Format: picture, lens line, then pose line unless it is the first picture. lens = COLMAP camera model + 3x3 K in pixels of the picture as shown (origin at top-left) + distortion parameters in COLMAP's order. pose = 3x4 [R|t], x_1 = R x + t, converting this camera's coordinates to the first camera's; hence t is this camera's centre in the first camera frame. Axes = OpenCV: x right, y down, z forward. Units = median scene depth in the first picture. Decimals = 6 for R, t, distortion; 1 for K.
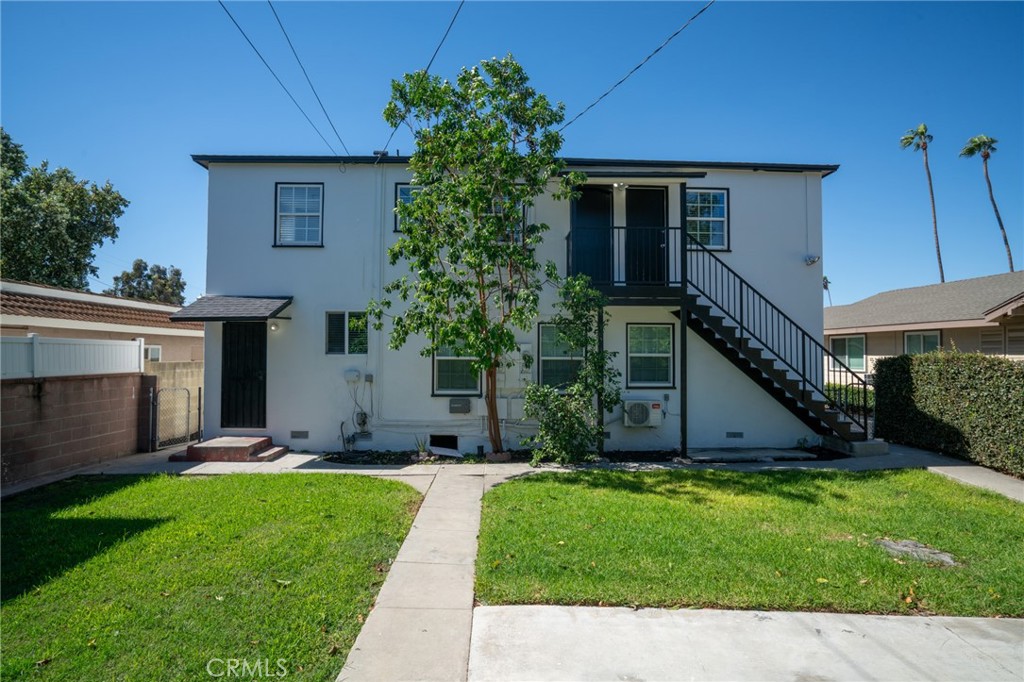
lens RADIAL K [[529.1, 0, 496.9], [0, 529.1, 340.3], [0, 0, 1]] dist [-0.018533, 0.001375]
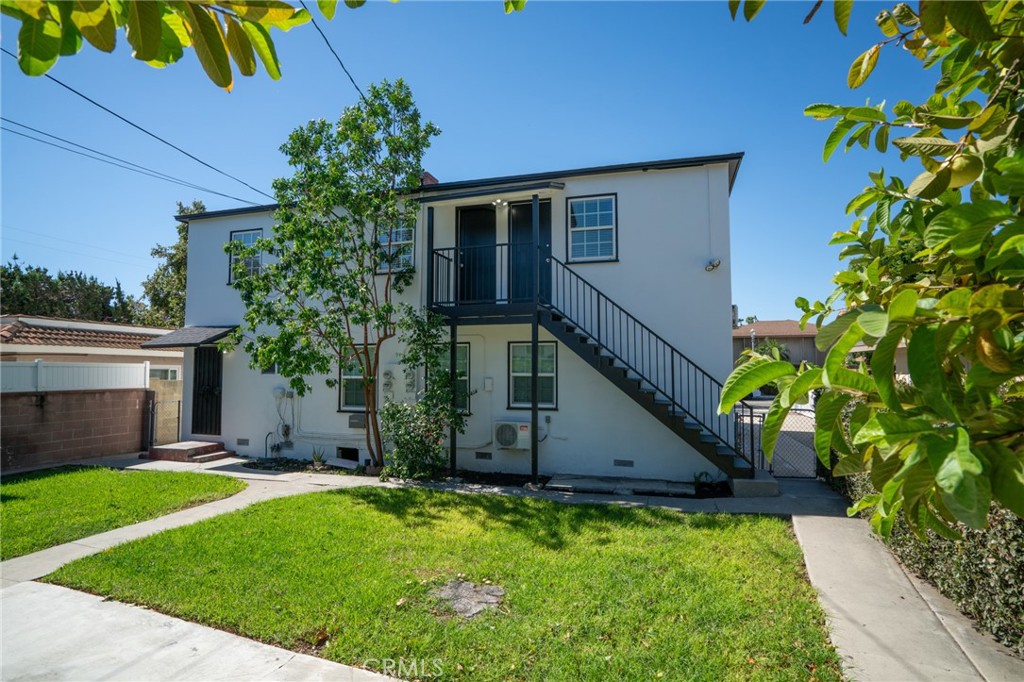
lens RADIAL K [[529.1, 0, 496.9], [0, 529.1, 340.3], [0, 0, 1]] dist [-0.018533, 0.001375]
pose [[0.945611, -0.021110, -0.324613, 0.557593], [0.011835, 0.999464, -0.030521, -0.005642], [0.325083, 0.025019, 0.945354, 0.069379]]
